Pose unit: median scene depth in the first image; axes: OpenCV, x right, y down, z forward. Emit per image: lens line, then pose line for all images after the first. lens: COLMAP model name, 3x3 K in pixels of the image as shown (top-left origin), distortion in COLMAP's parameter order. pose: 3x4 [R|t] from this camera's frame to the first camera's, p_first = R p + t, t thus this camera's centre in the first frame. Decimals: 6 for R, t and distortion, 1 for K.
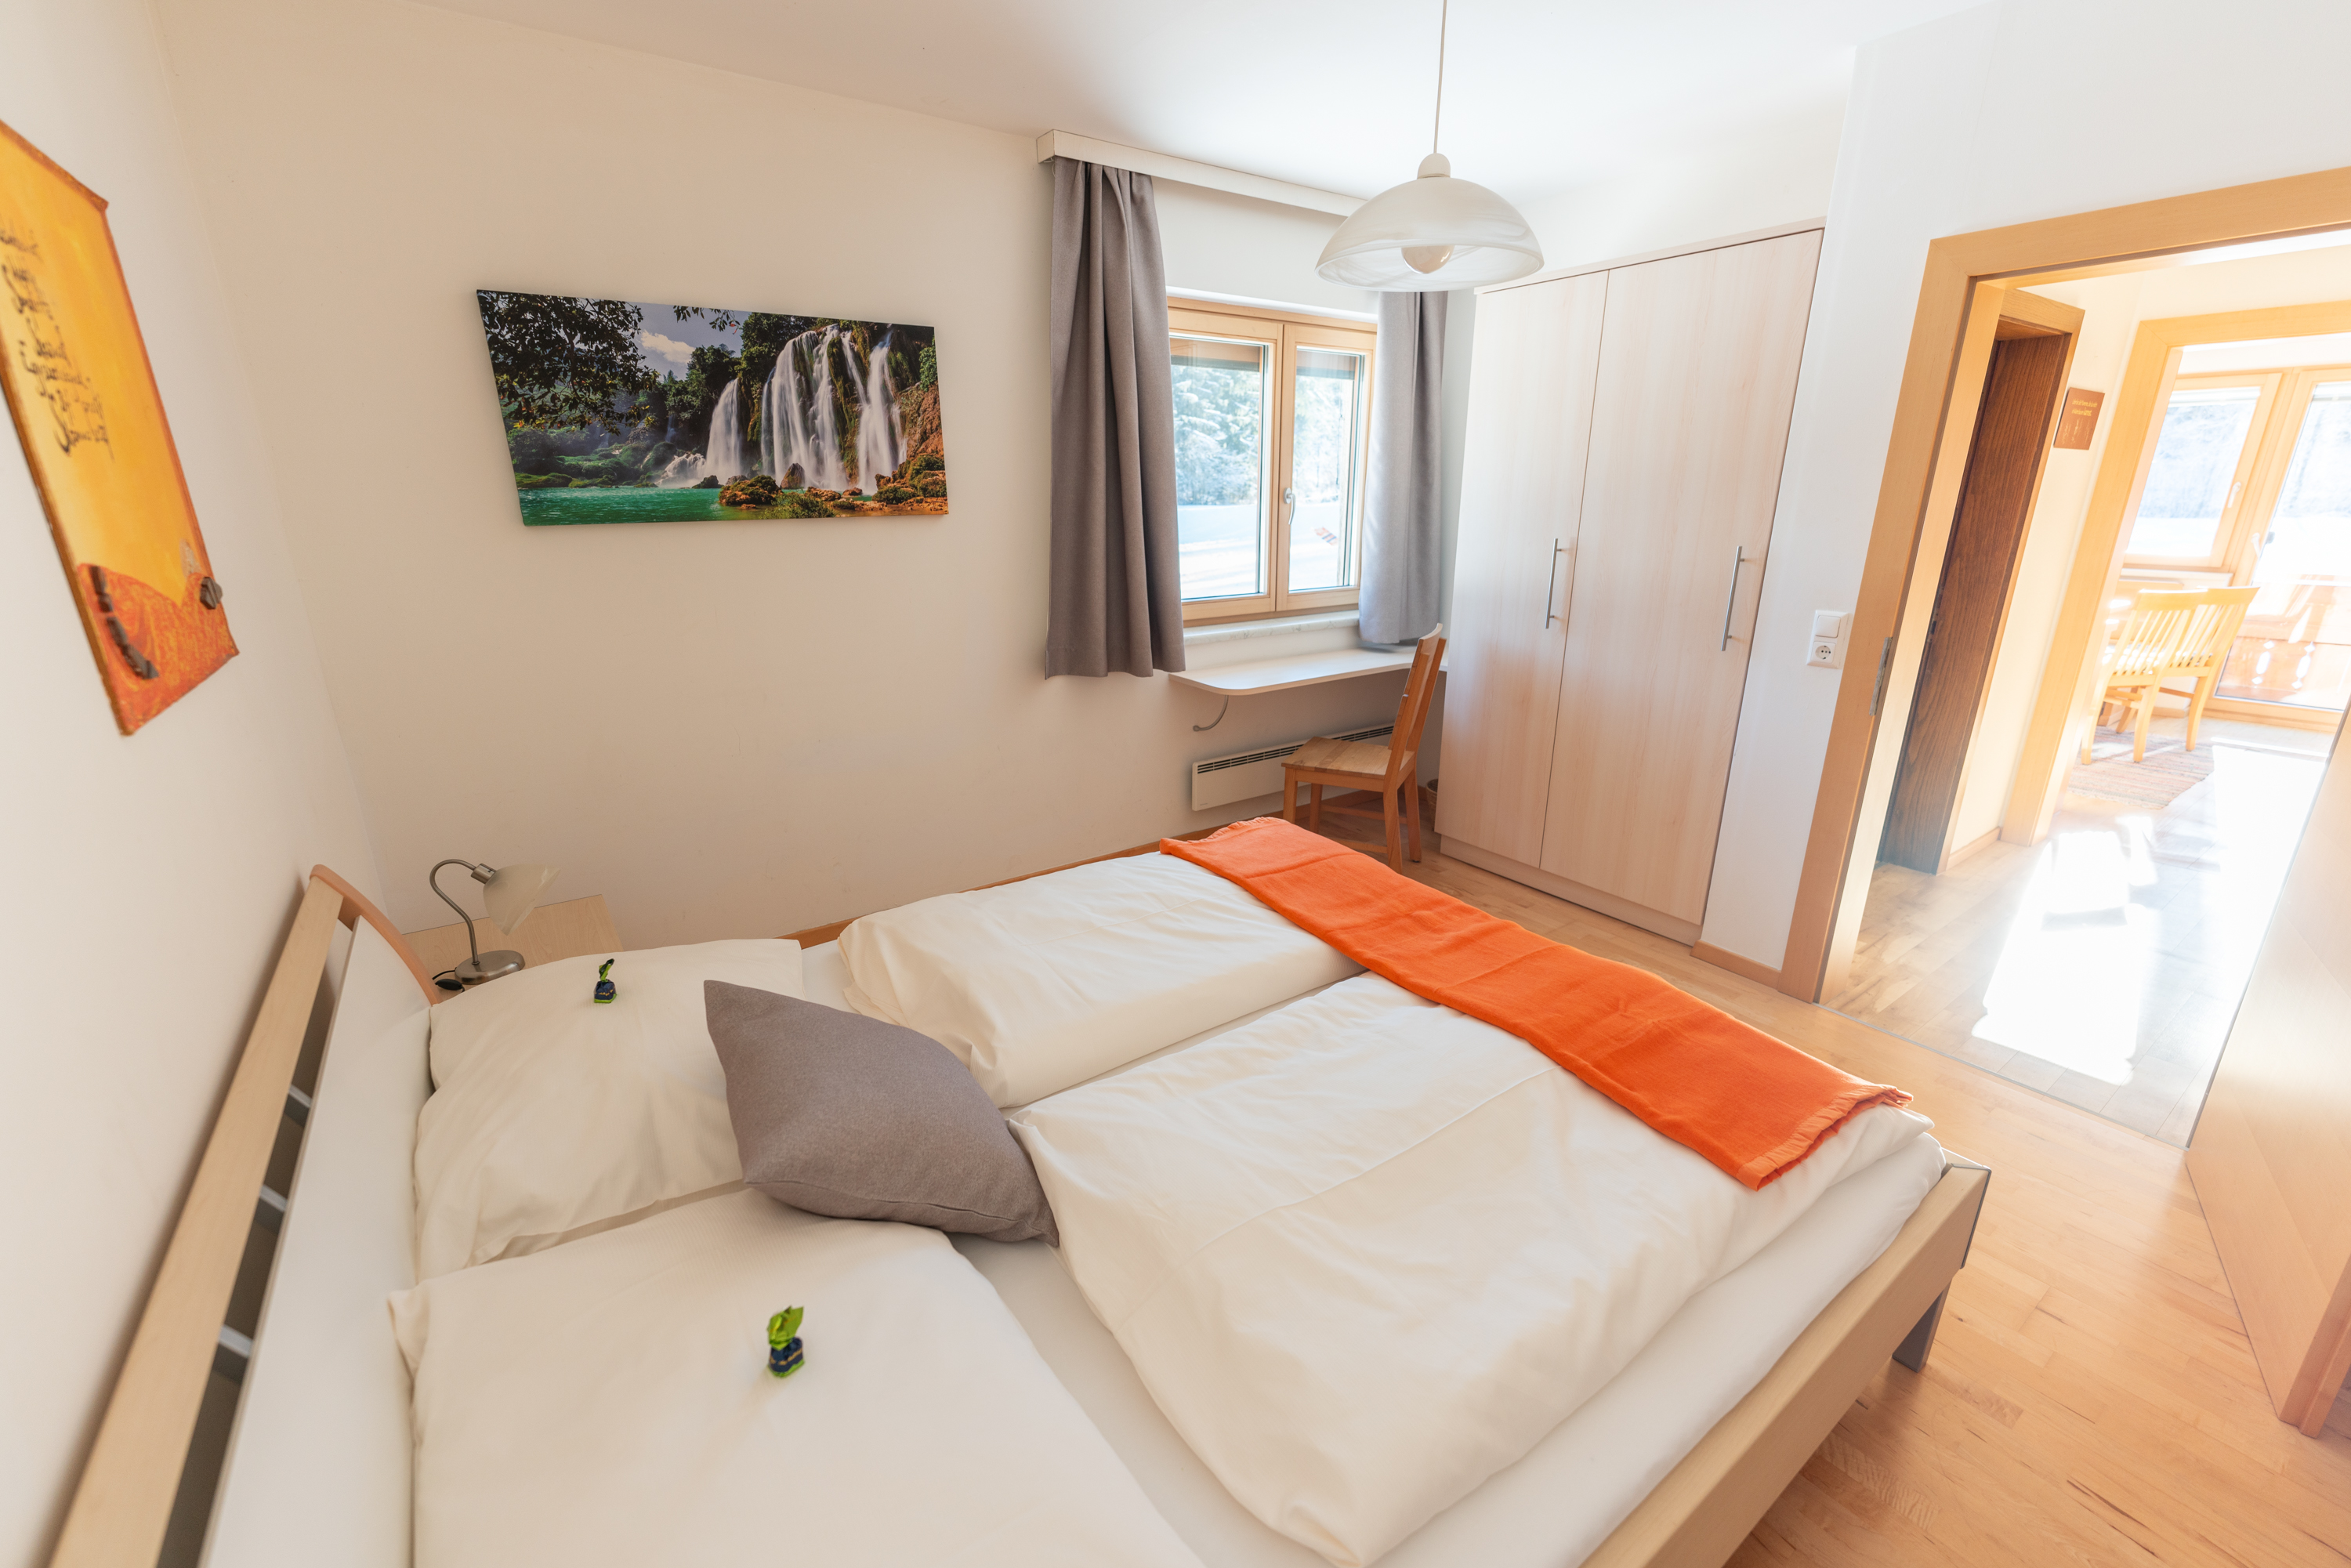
lens RADIAL K [[947.8, 0, 1194.4], [0, 947.8, 786.5], [0, 0, 1]] dist [0.000490, -0.000291]
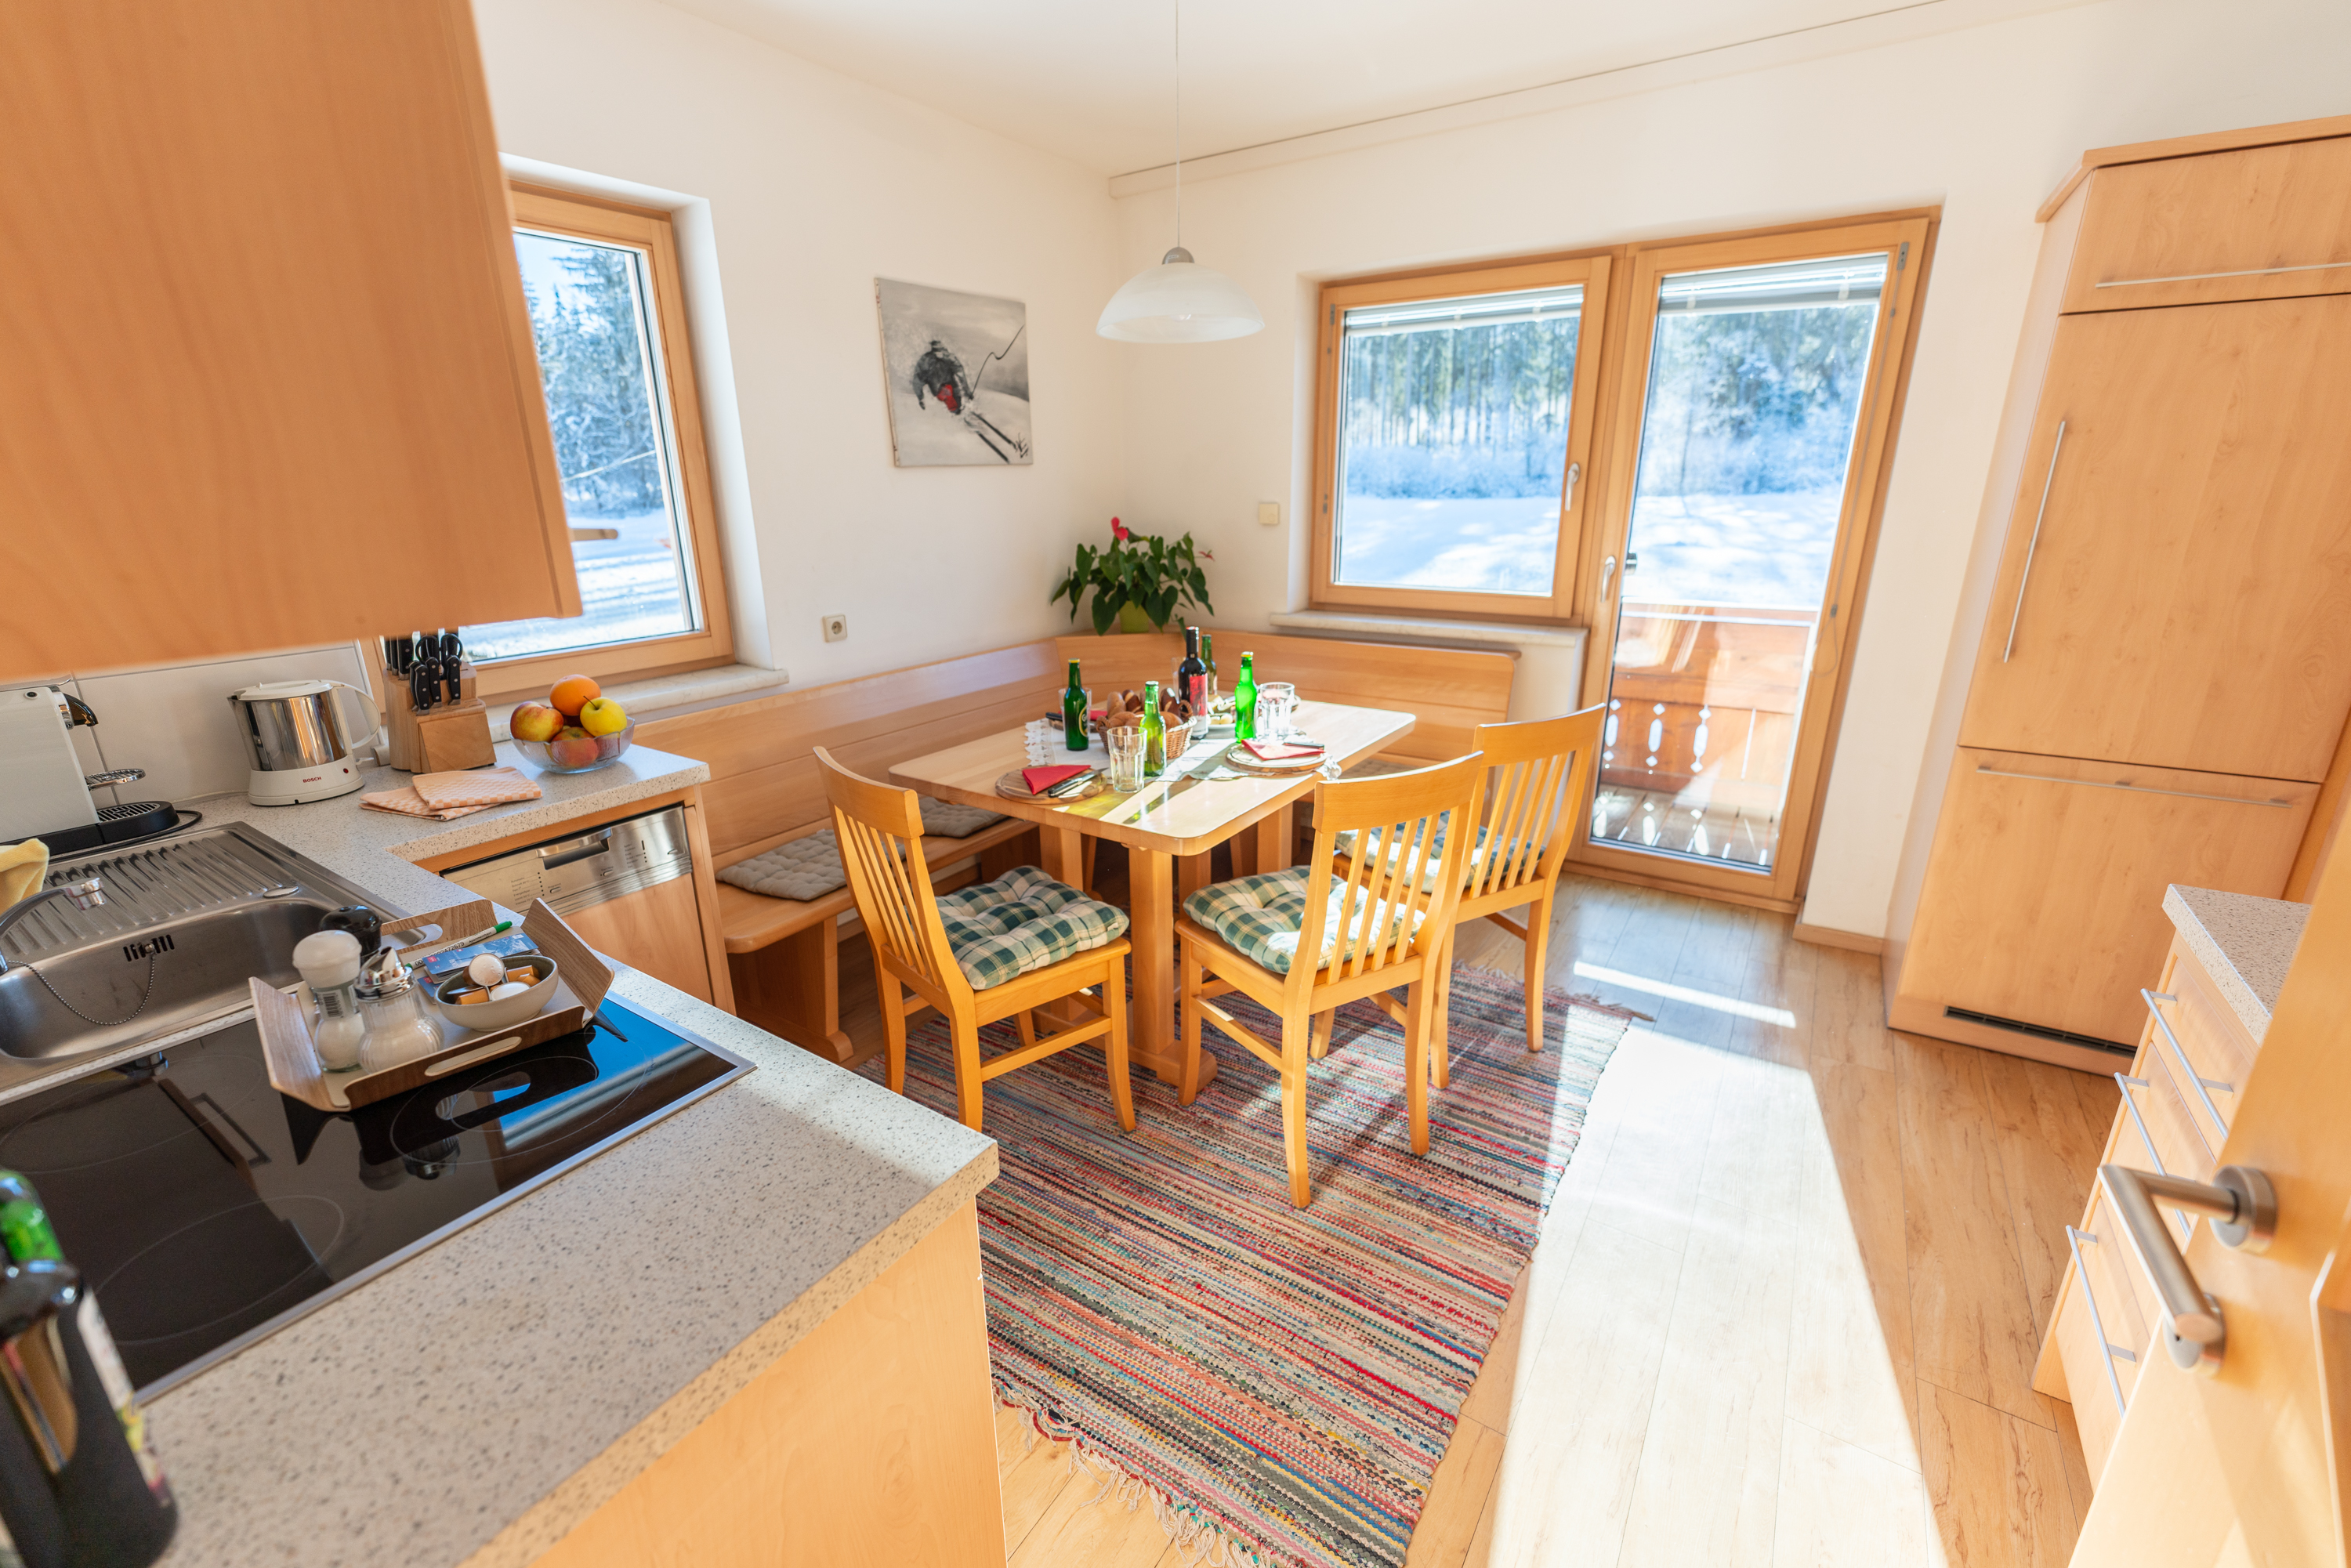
lens RADIAL K [[947.8, 0, 1162.6], [0, 947.8, 777.4], [0, 0, 1]] dist [0.000490, -0.000291]
pose [[0.933066, -0.119375, 0.339319, 0.610274], [0.124656, 0.992180, 0.006276, -0.157891], [-0.337415, 0.036442, 0.940650, 0.521401]]
